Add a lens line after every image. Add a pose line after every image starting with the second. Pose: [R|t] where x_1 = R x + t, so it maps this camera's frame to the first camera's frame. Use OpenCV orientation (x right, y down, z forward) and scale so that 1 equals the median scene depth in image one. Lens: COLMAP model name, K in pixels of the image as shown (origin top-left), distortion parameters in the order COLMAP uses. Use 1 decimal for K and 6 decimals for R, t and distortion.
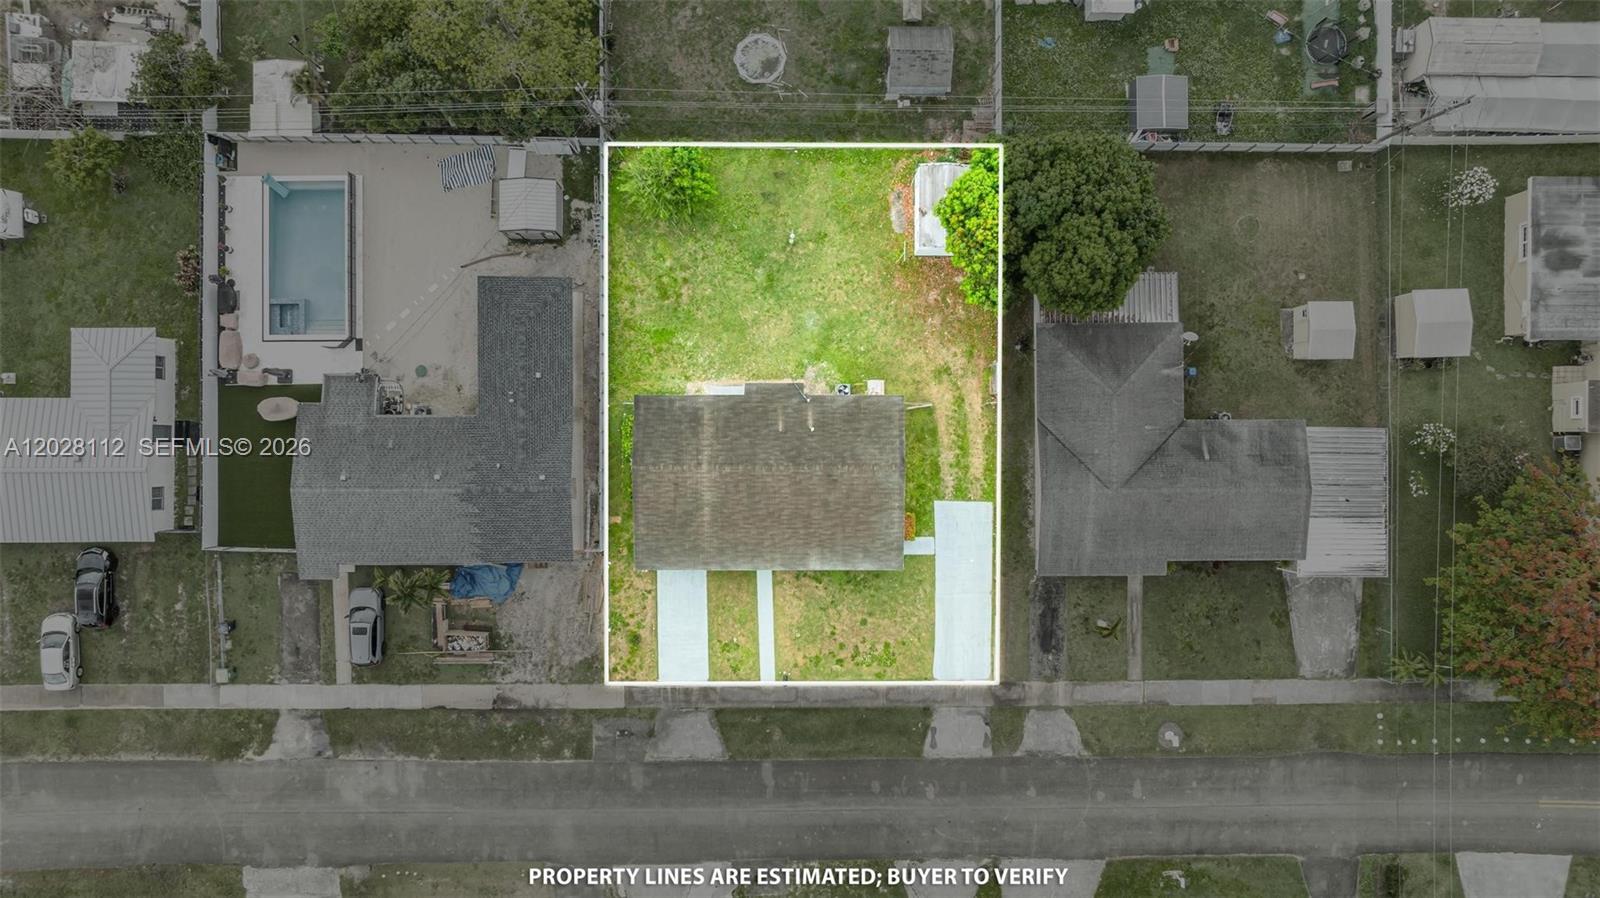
lens RADIAL K [[1121.4, 0, 800.0], [0, 1121.4, 449.0], [0, 0, 1]] dist [-0.018014, 0.004128]
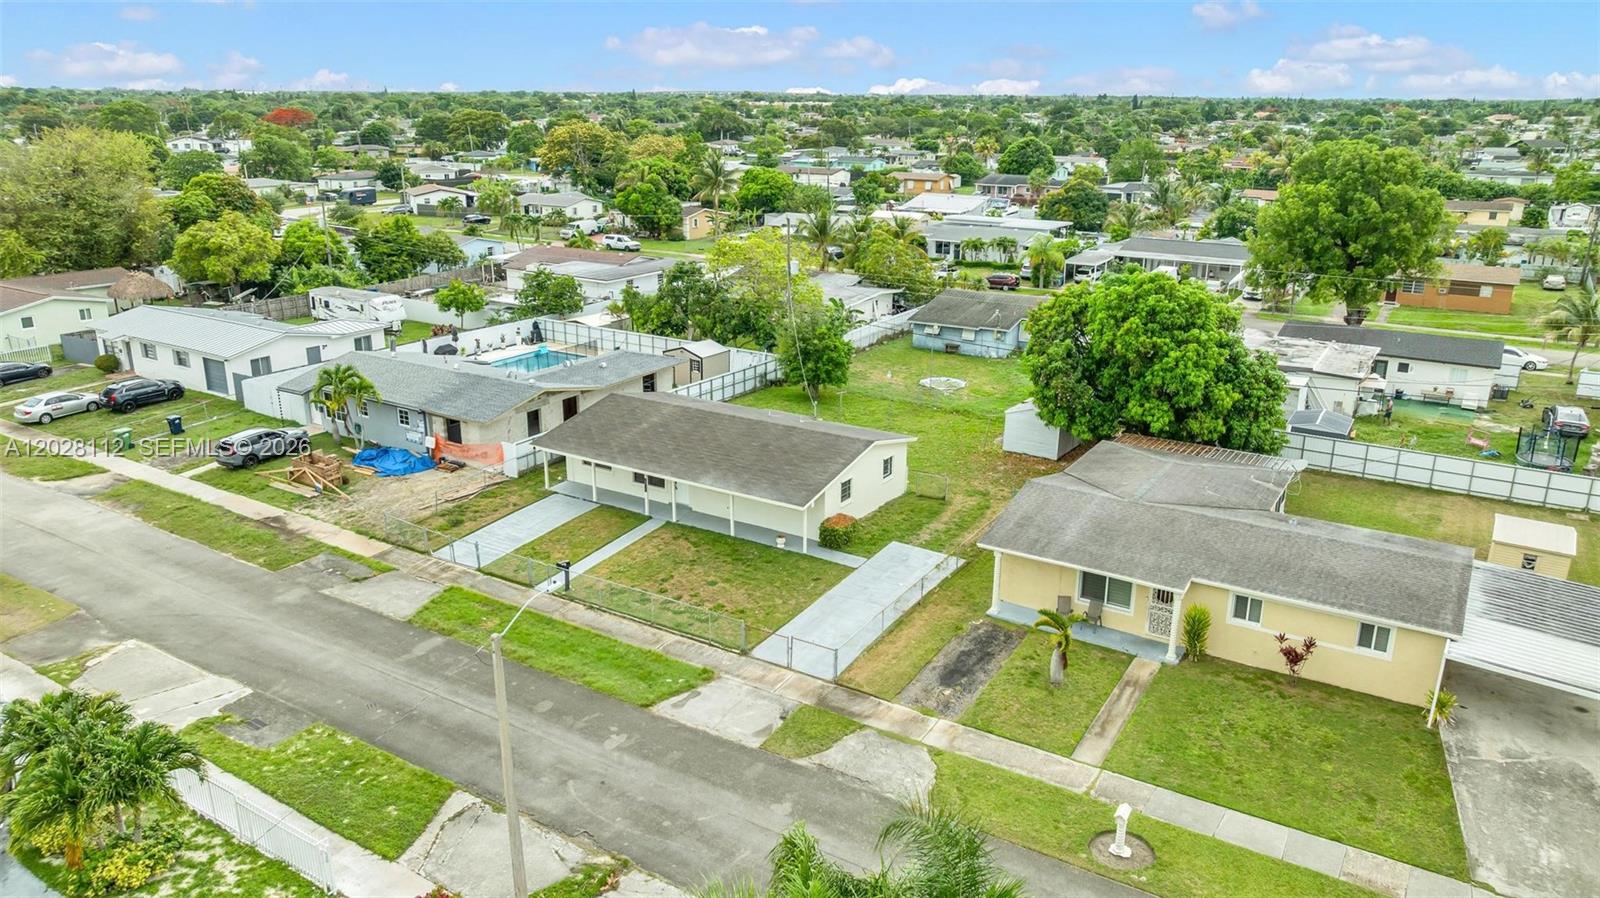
lens RADIAL K [[1121.4, 0, 800.0], [0, 1121.4, 449.0], [0, 0, 1]] dist [-0.018014, 0.004128]
pose [[0.842050, 0.156861, -0.516088, 0.427877], [-0.539359, 0.256505, -0.802058, 0.634517], [0.006567, 0.953729, 0.300595, 0.726131]]
